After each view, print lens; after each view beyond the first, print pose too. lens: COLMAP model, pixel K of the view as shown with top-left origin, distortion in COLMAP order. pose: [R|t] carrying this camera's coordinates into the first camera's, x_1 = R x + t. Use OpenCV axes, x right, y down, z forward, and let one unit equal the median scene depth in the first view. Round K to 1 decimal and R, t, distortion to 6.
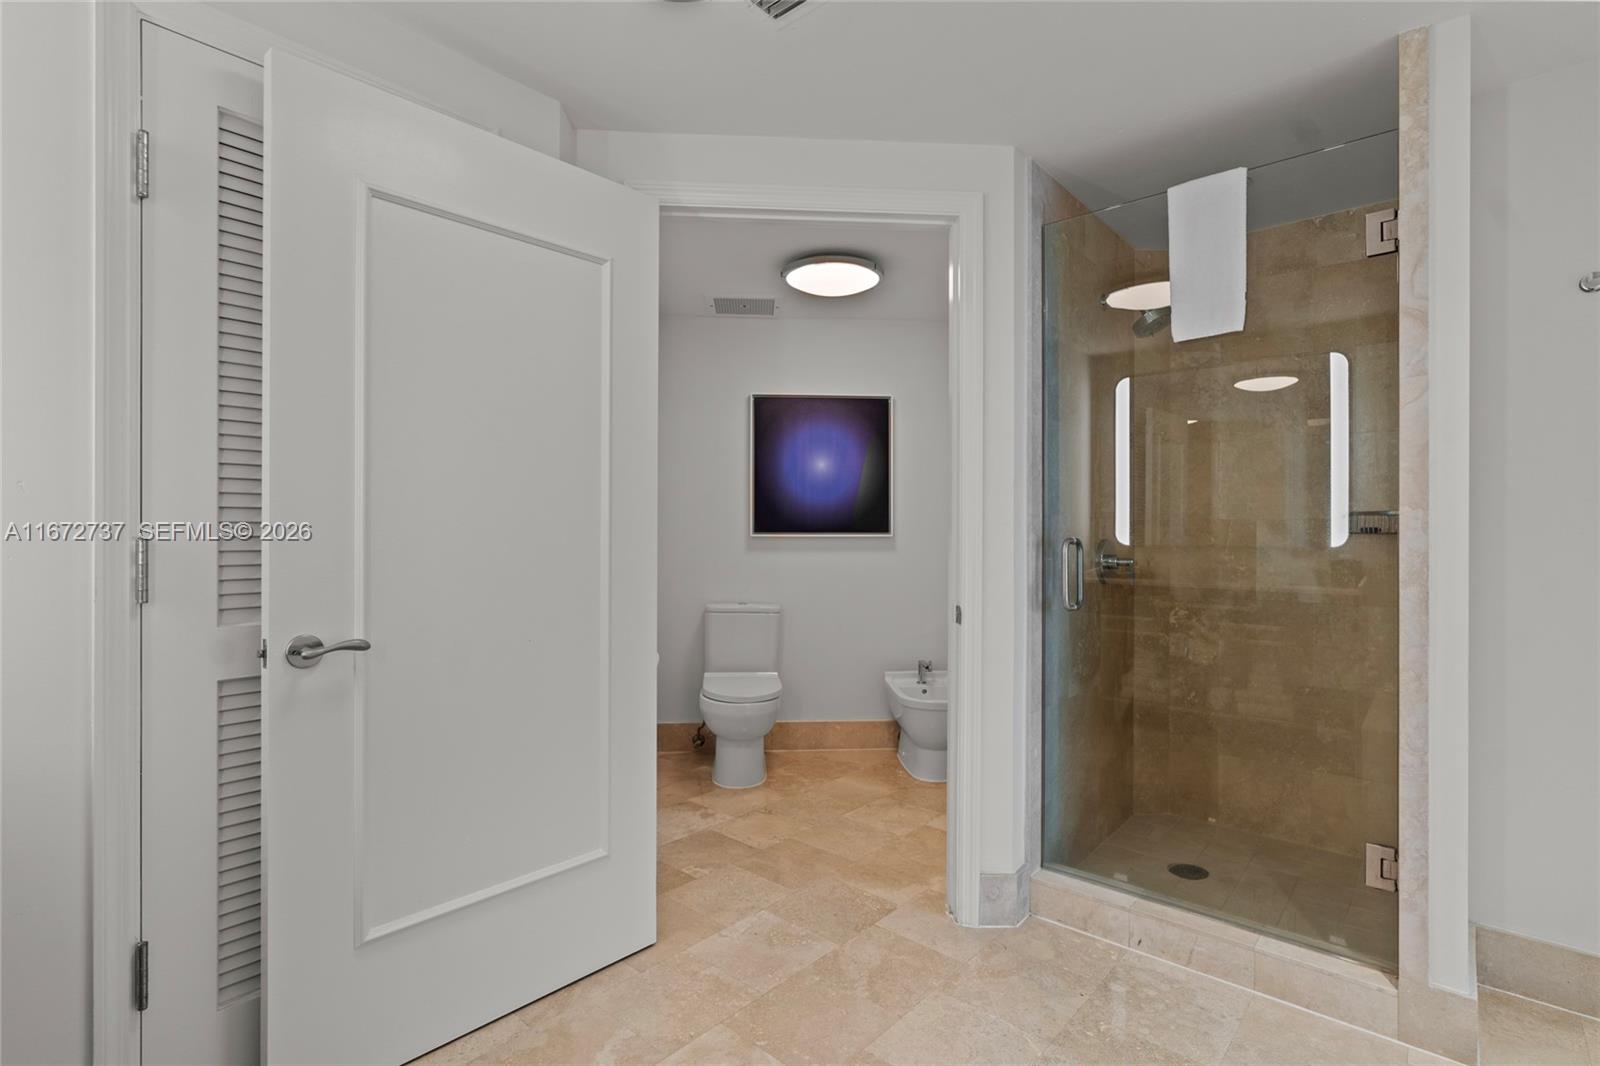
lens RADIAL K [[763.4, 0, 800.2], [0, 763.4, 531.4], [0, 0, 1]] dist [0.001347, 0.000810]
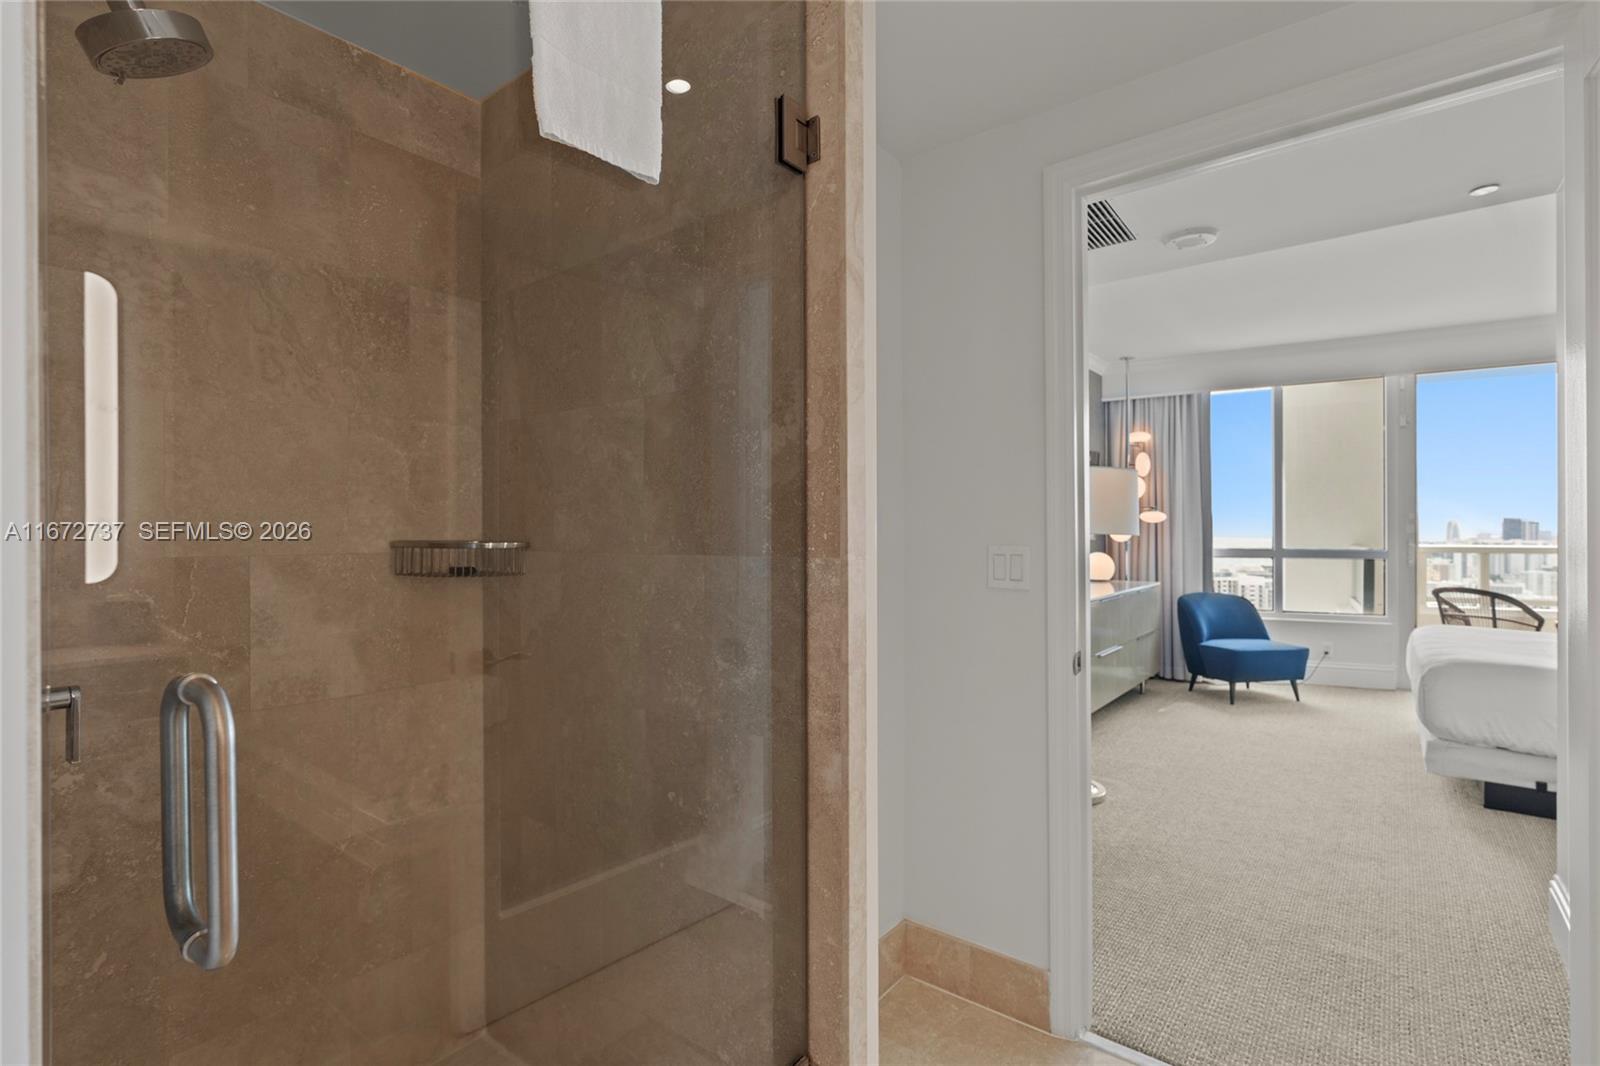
lens RADIAL K [[763.4, 0, 800.2], [0, 763.4, 527.4], [0, 0, 1]] dist [0.001347, 0.000810]
pose [[-0.039304, 0.001626, 0.999226, 0.067965], [0.002903, 0.999995, -0.001513, -0.033699], [-0.999223, 0.002841, -0.039309, 0.669156]]
